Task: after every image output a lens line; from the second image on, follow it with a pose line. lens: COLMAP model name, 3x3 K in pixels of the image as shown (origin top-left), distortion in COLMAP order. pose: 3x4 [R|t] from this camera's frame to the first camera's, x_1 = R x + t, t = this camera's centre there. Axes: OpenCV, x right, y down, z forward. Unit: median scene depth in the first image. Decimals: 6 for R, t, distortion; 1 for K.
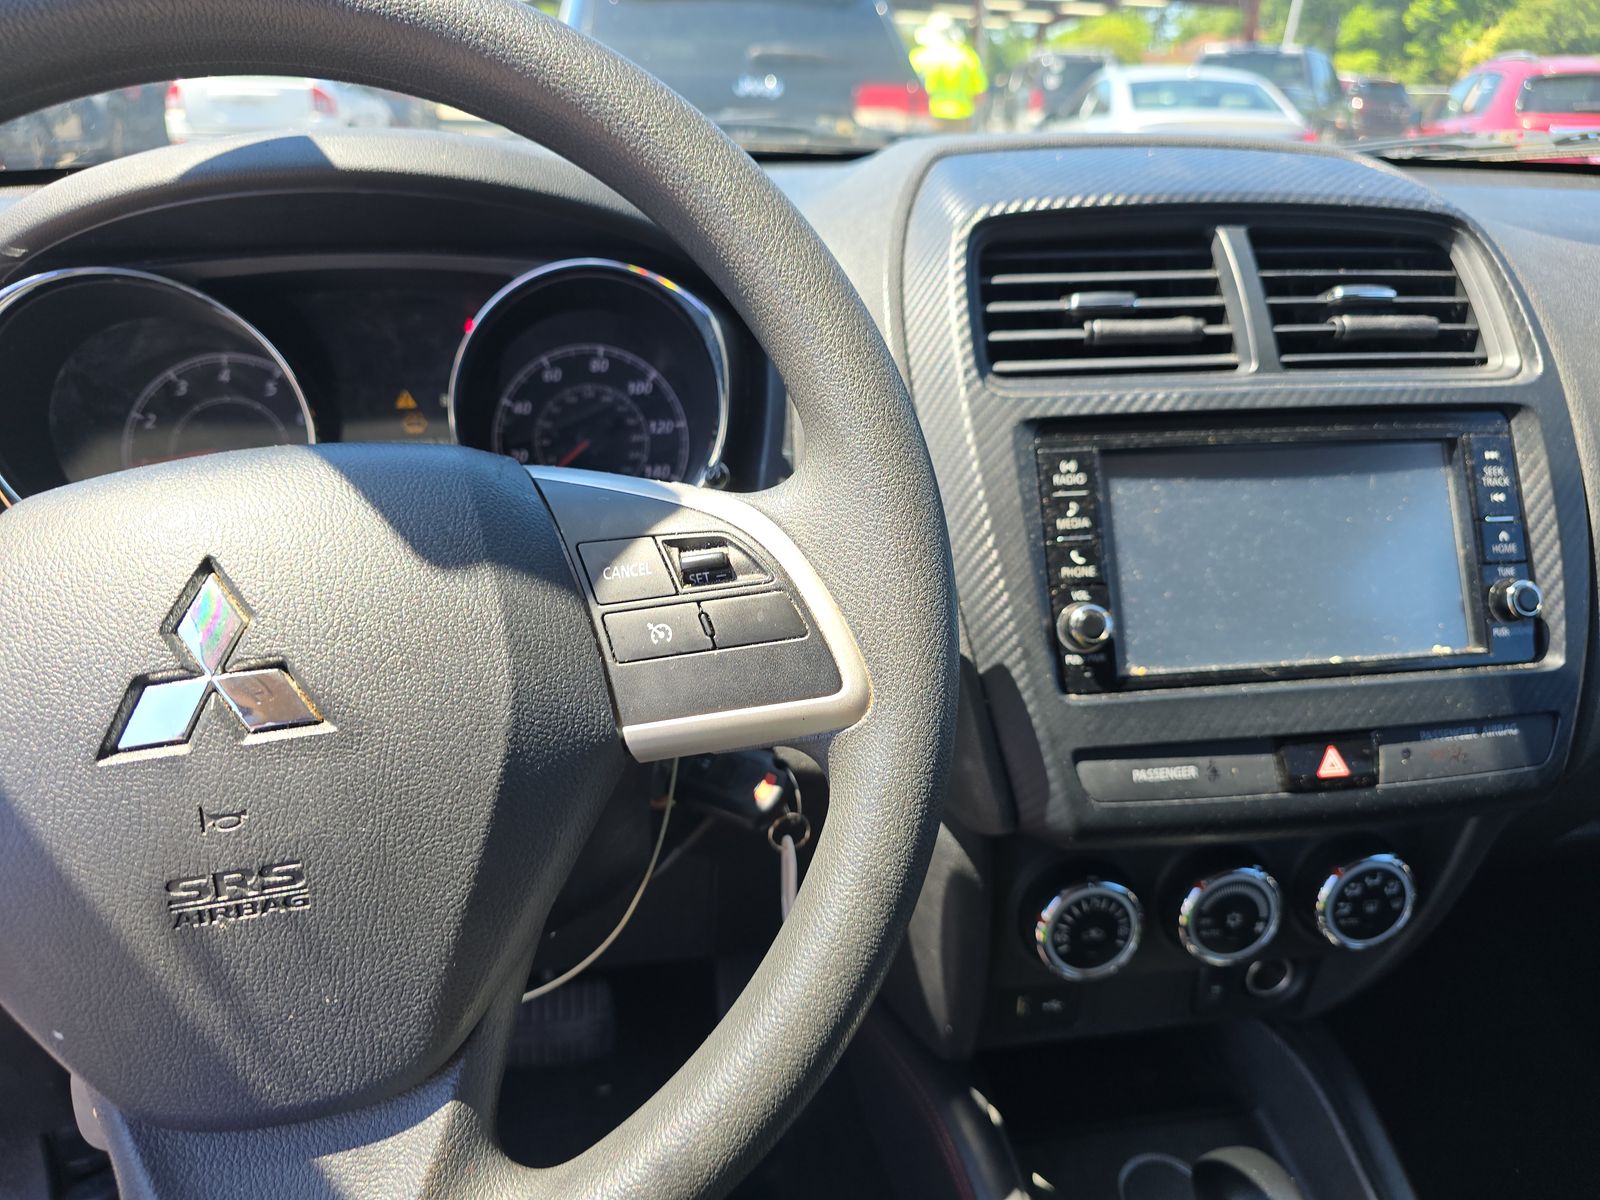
lens RADIAL K [[1072.8, 0, 839.2], [0, 1072.8, 478.2], [0, 0, 1]] dist [0.009079, -0.022517]
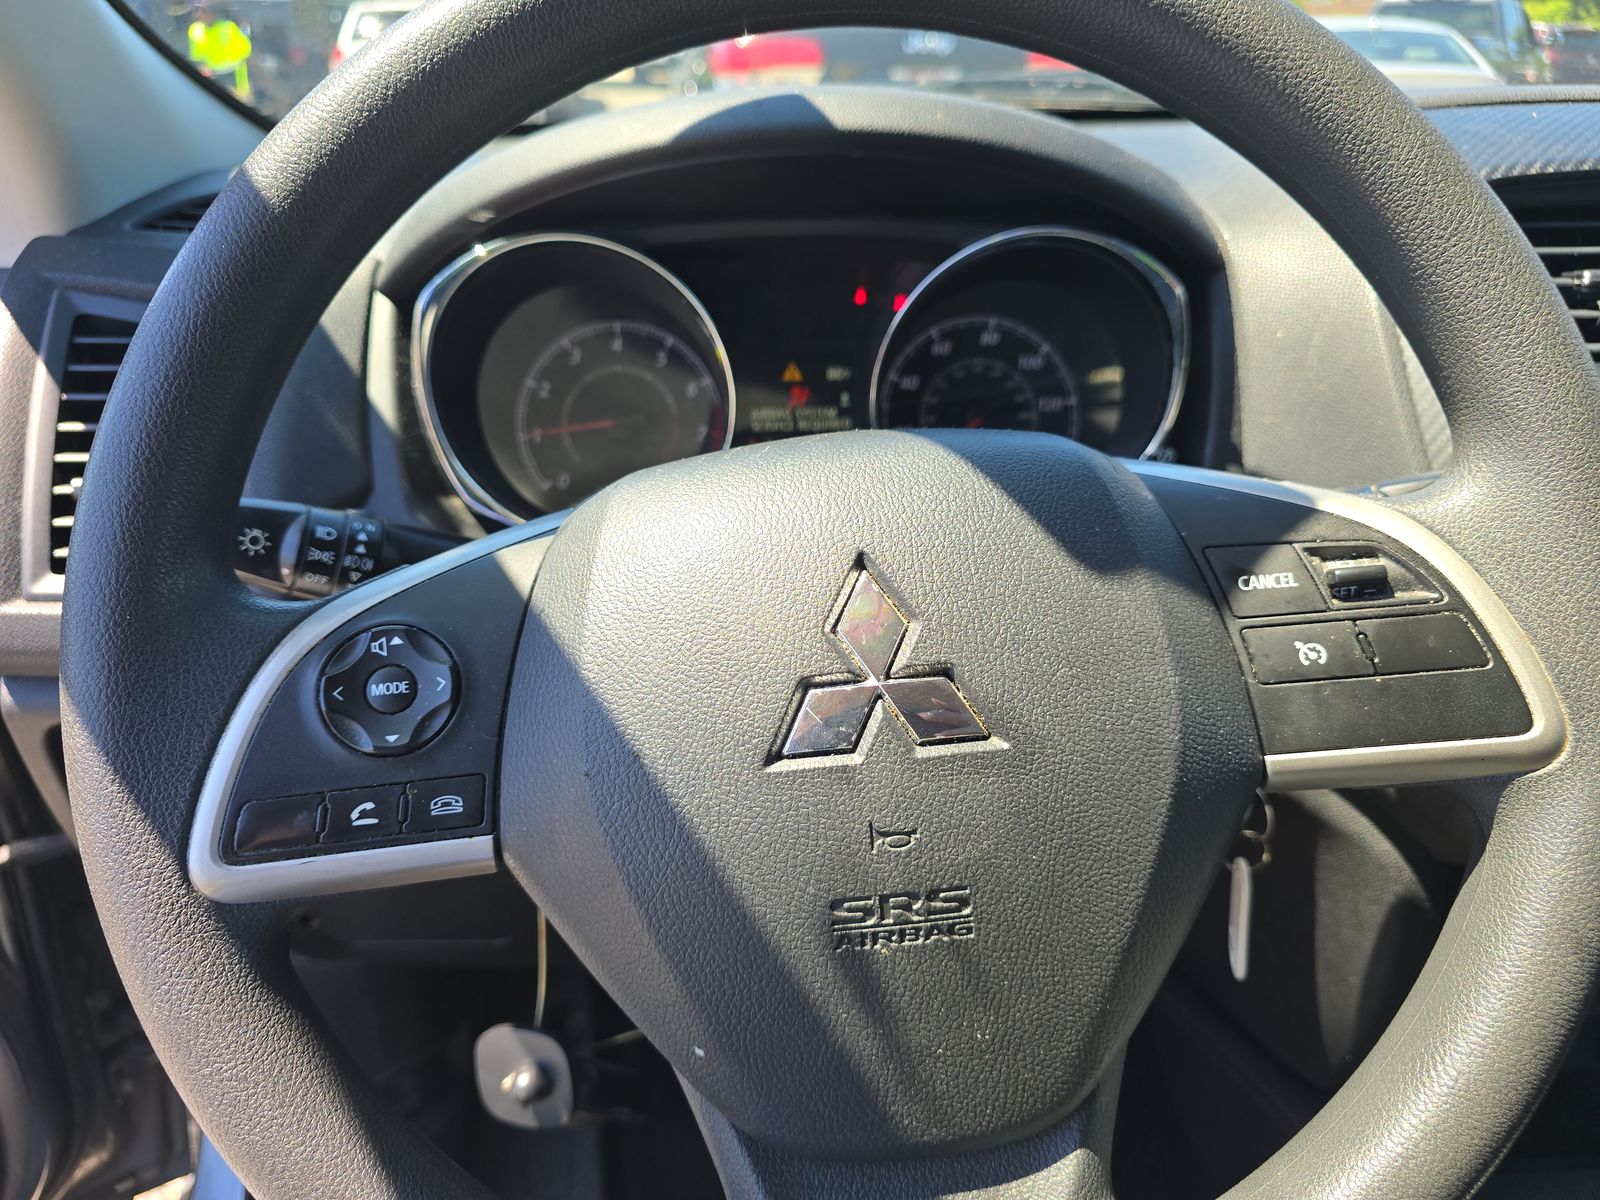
lens RADIAL K [[1072.8, 0, 777.5], [0, 1072.8, 462.8], [0, 0, 1]] dist [0.009079, -0.022517]
pose [[0.993167, 0.032912, -0.111966, -0.531384], [-0.030294, 0.999228, 0.025004, -0.024040], [0.112703, -0.021442, 0.993397, 0.066119]]
